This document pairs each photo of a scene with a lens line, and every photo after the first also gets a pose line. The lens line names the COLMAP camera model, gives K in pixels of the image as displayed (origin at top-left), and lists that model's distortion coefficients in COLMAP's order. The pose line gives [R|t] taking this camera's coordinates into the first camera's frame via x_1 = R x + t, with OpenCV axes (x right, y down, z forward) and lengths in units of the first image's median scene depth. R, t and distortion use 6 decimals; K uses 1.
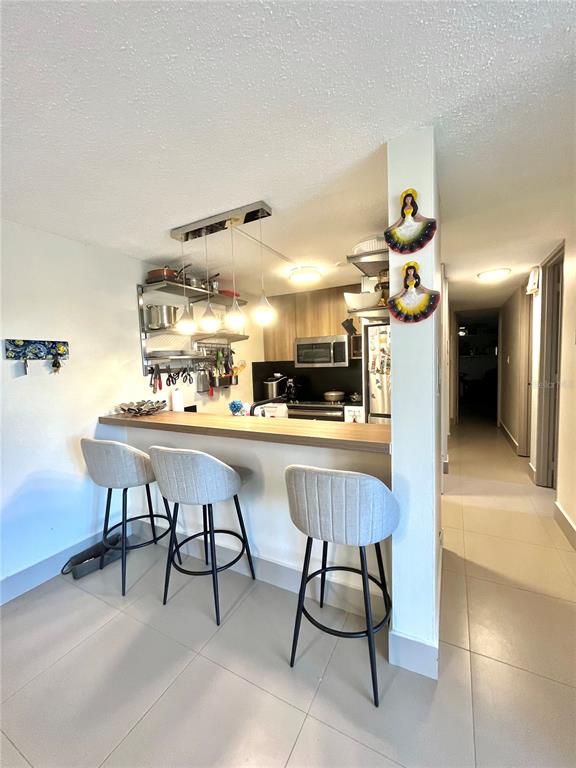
lens RADIAL K [[309.3, 0, 291.8], [0, 309.3, 385.4], [0, 0, 1]] dist [-0.002043, -0.000027]
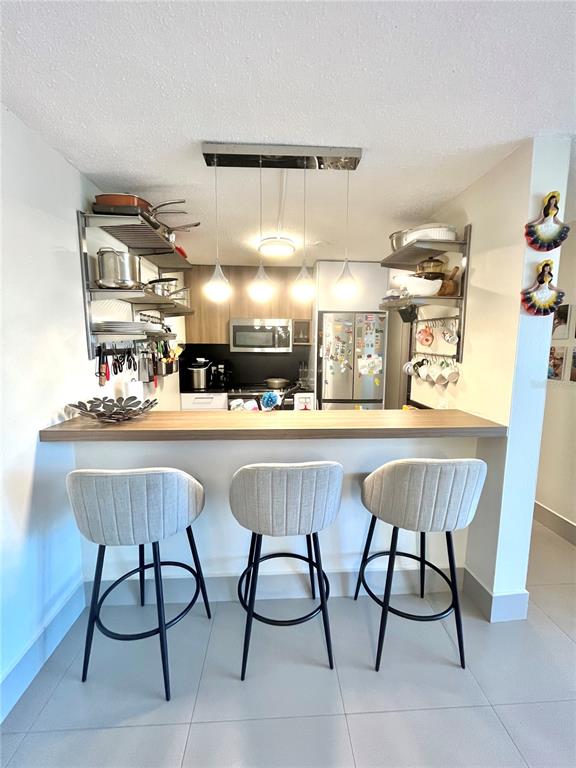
lens RADIAL K [[309.3, 0, 290.8], [0, 309.3, 384.3], [0, 0, 1]] dist [-0.002043, -0.000027]
pose [[0.857206, -0.027796, 0.514224, -0.377538], [0.005743, 0.998996, 0.044426, -0.004934], [-0.514942, -0.035129, 0.856505, 0.200984]]
